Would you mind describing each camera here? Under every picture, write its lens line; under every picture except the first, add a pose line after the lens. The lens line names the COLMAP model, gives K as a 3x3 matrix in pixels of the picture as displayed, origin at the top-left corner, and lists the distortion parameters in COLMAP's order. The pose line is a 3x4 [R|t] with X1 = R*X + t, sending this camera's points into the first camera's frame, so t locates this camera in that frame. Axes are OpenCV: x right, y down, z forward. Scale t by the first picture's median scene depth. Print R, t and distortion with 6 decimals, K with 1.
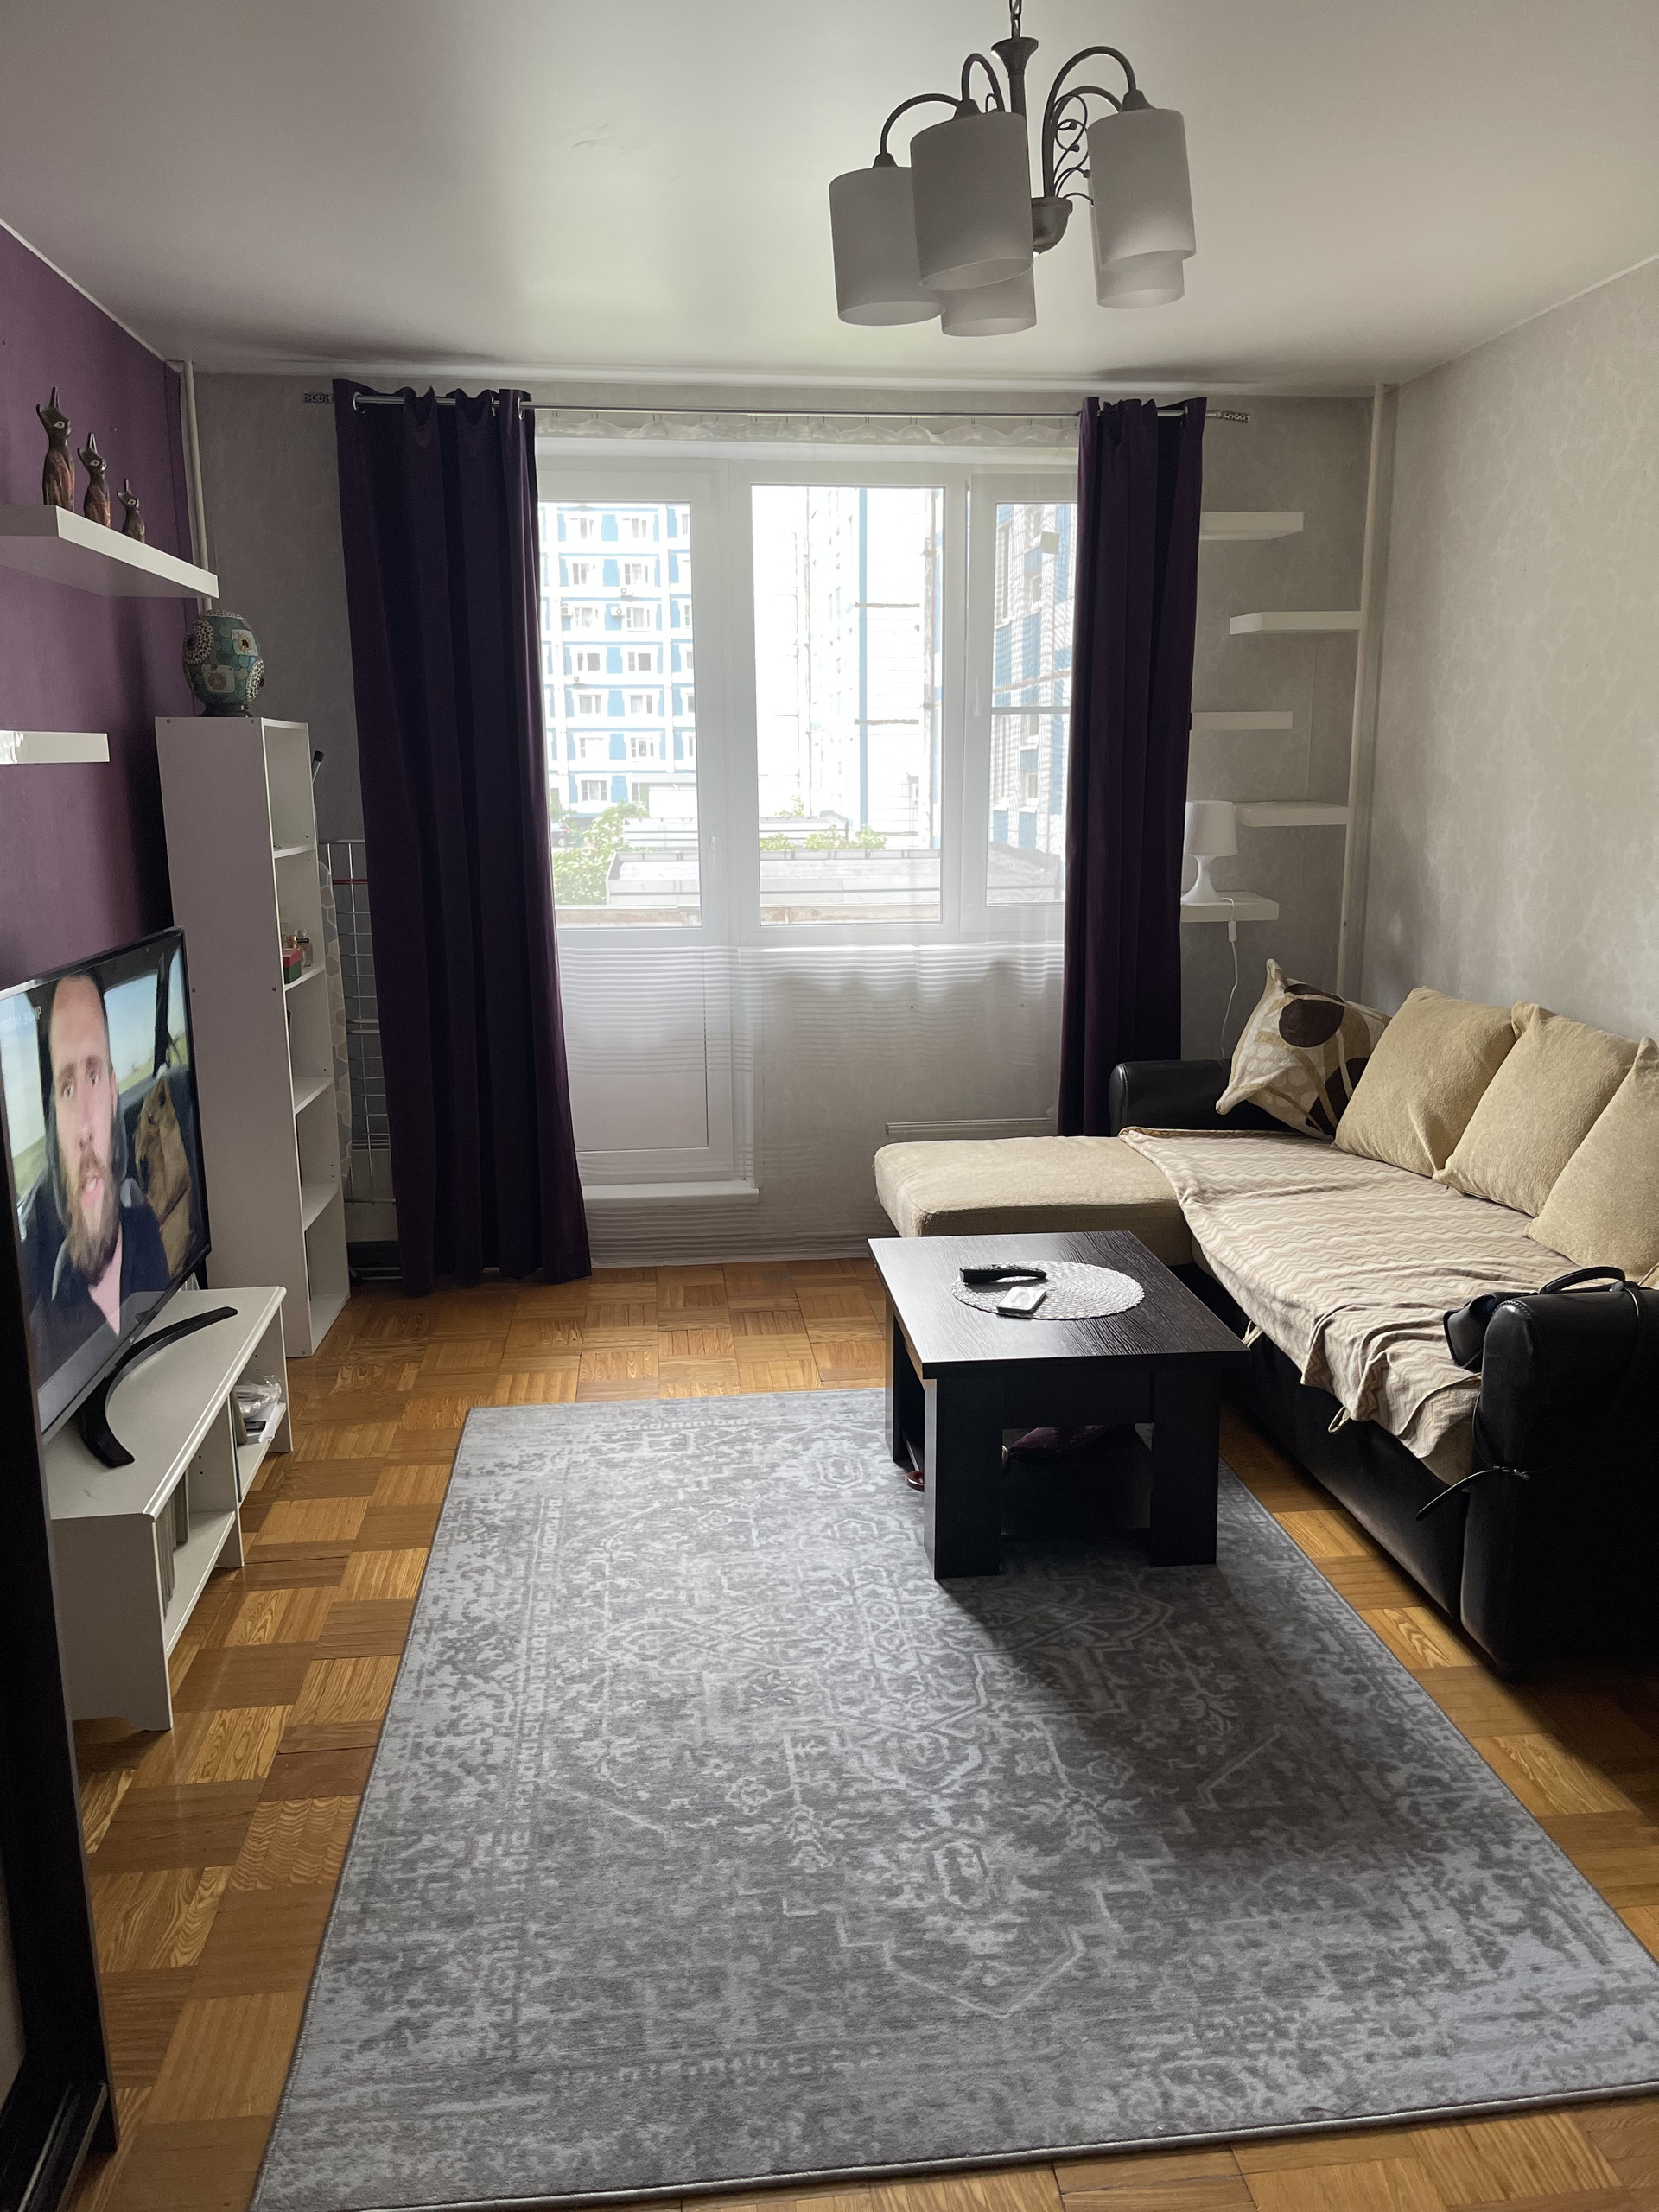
lens RADIAL K [[1666.1, 0, 851.2], [0, 1666.1, 1127.7], [0, 0, 1]] dist [0.055775, -0.077371]
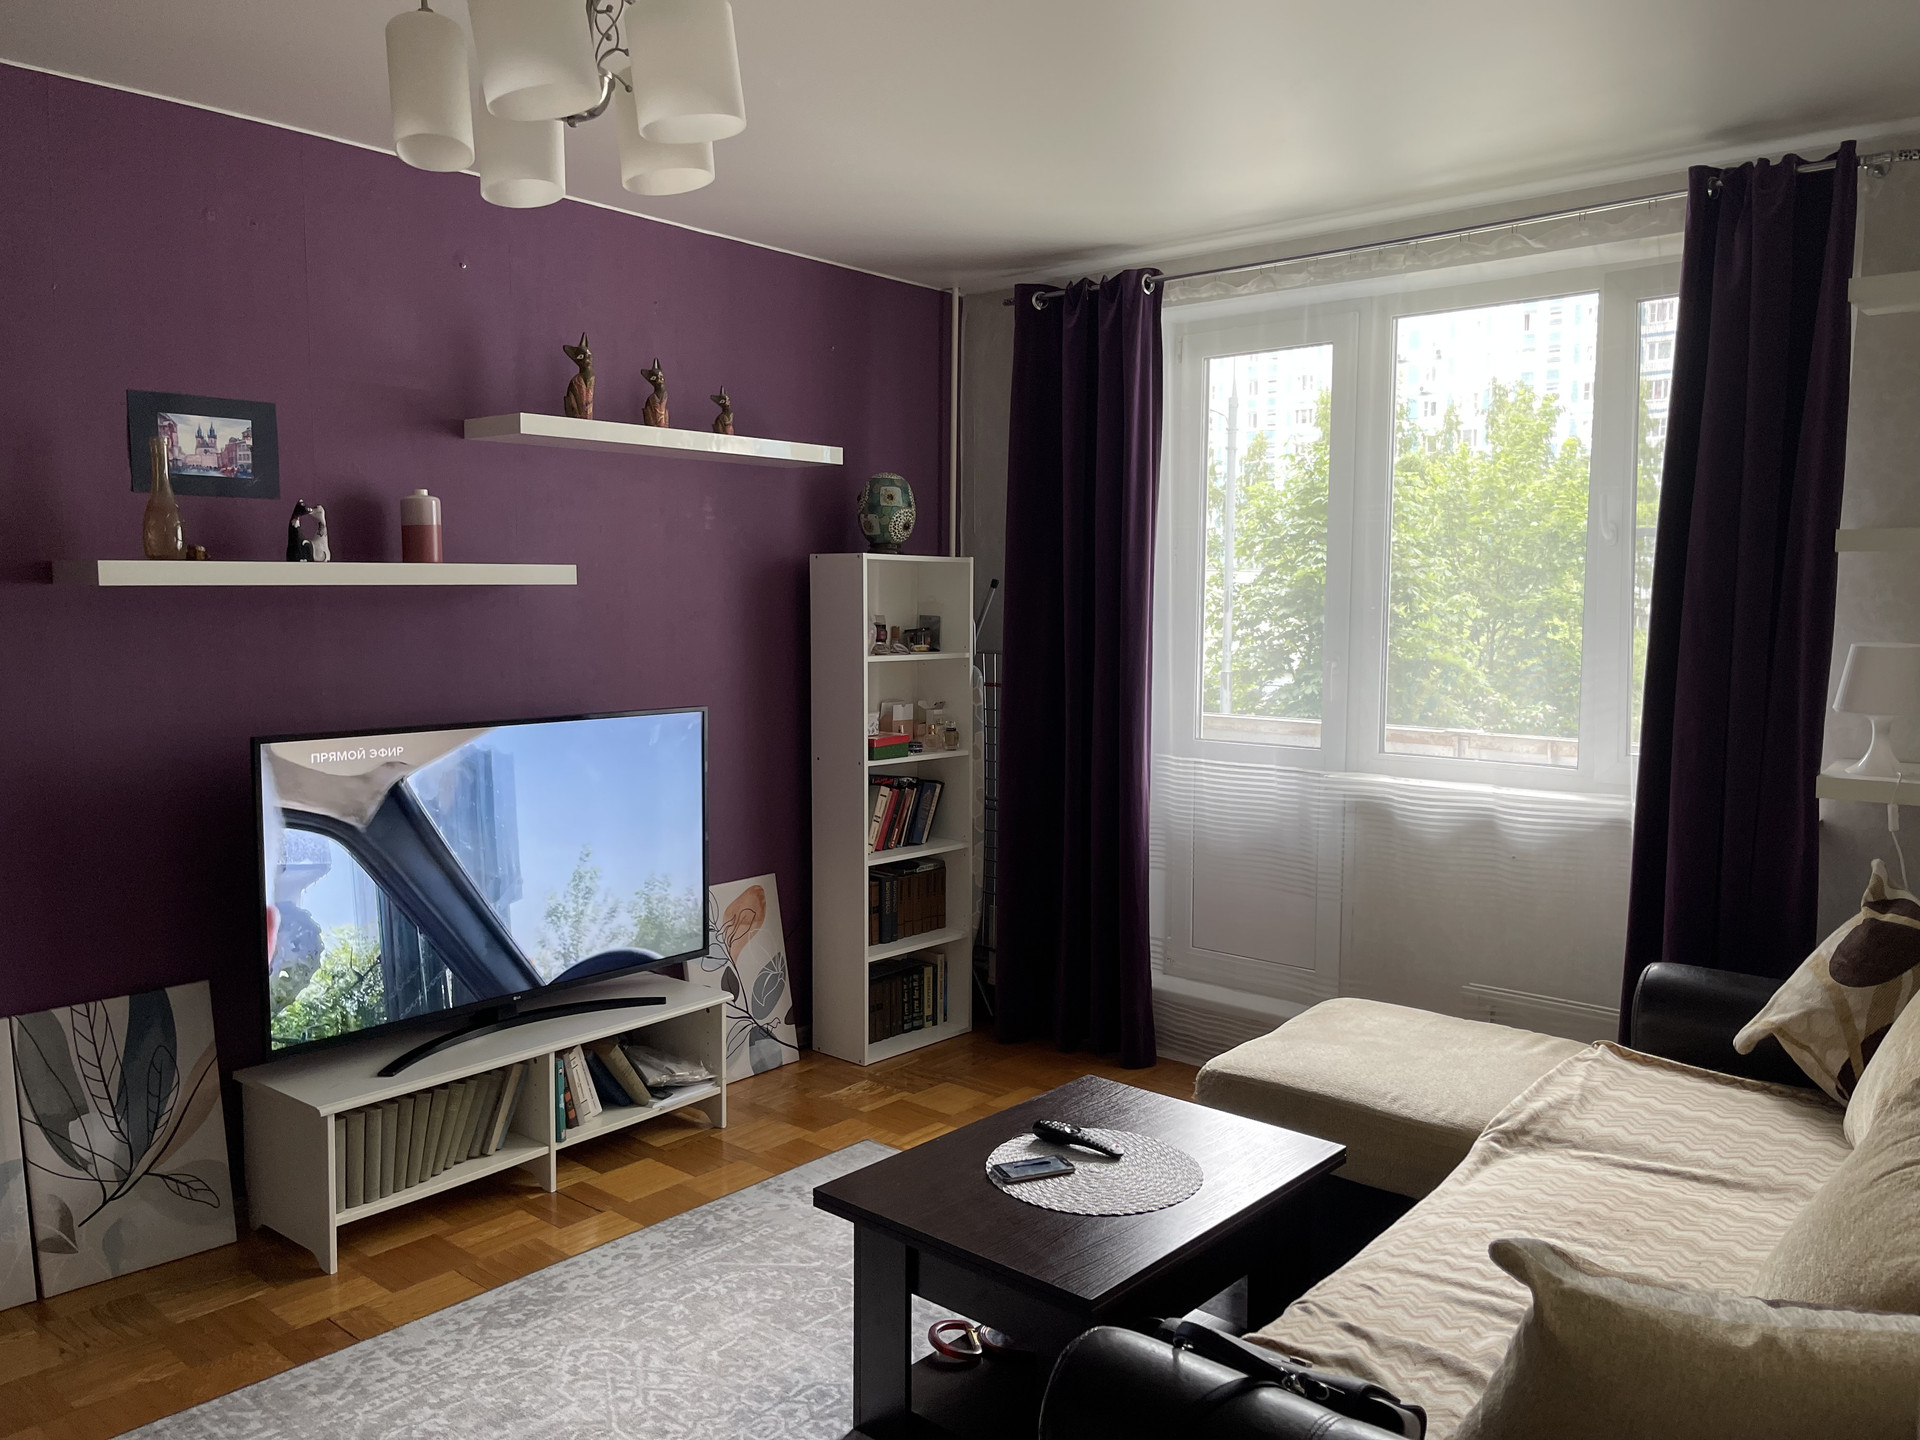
lens RADIAL K [[1446.2, 0, 977.4], [0, 1446.2, 726.4], [0, 0, 1]] dist [0.055775, -0.077371]
pose [[0.678006, 0.075785, -0.731139, 0.672498], [-0.163583, 0.985284, -0.049567, -0.093937], [0.716623, 0.153209, 0.680425, 0.423241]]
